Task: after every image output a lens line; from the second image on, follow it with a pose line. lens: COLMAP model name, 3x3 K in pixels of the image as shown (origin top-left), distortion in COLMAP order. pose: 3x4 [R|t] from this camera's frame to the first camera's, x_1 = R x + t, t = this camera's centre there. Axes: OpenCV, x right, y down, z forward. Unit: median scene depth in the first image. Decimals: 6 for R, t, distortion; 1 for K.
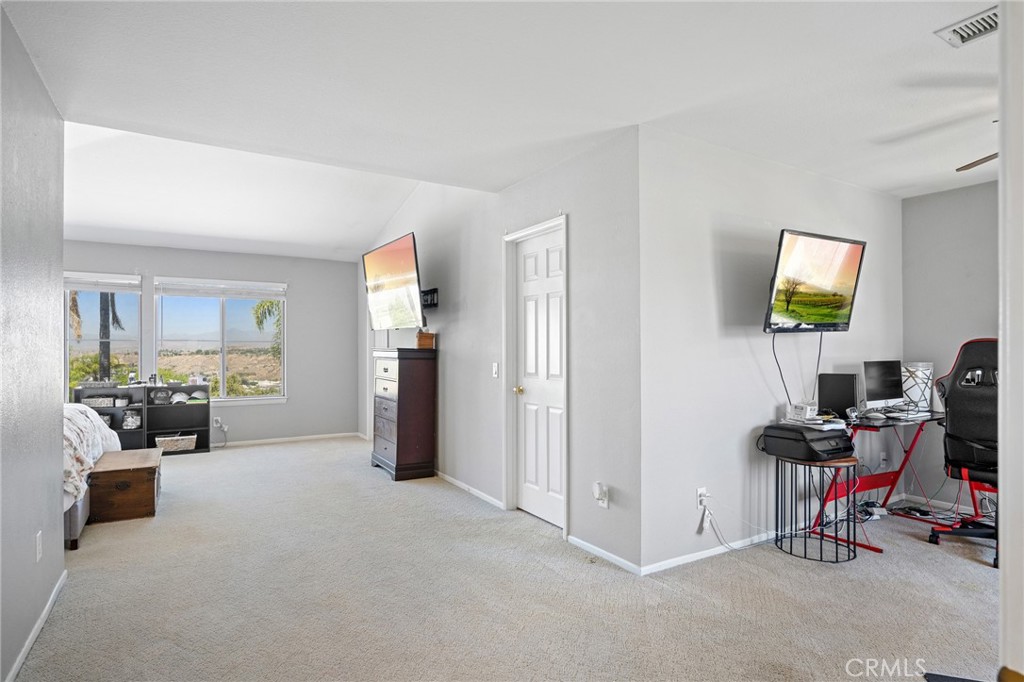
lens RADIAL K [[548.5, 0, 512.0], [0, 548.5, 341.0], [0, 0, 1]] dist [-0.001380, -0.000386]
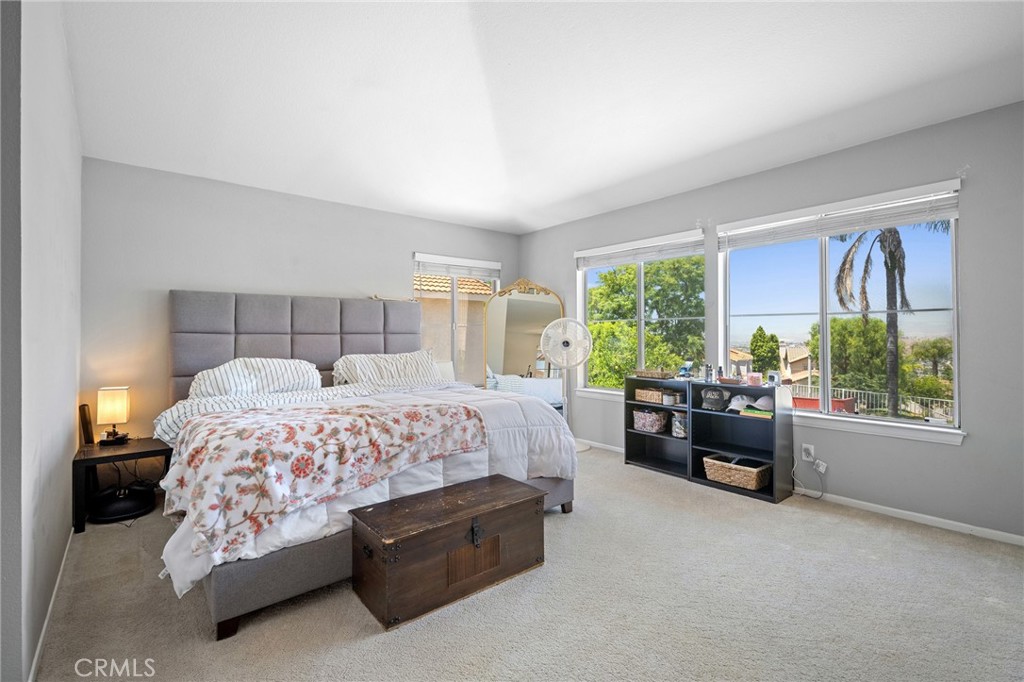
lens RADIAL K [[452.3, 0, 532.4], [0, 452.3, 340.8], [0, 0, 1]] dist [0.000509, 0.000017]
pose [[0.158985, 0.008078, -0.987248, -0.117719], [0.018371, 0.999769, 0.011139, 0.019036], [0.987110, -0.019907, 0.158800, 0.676315]]
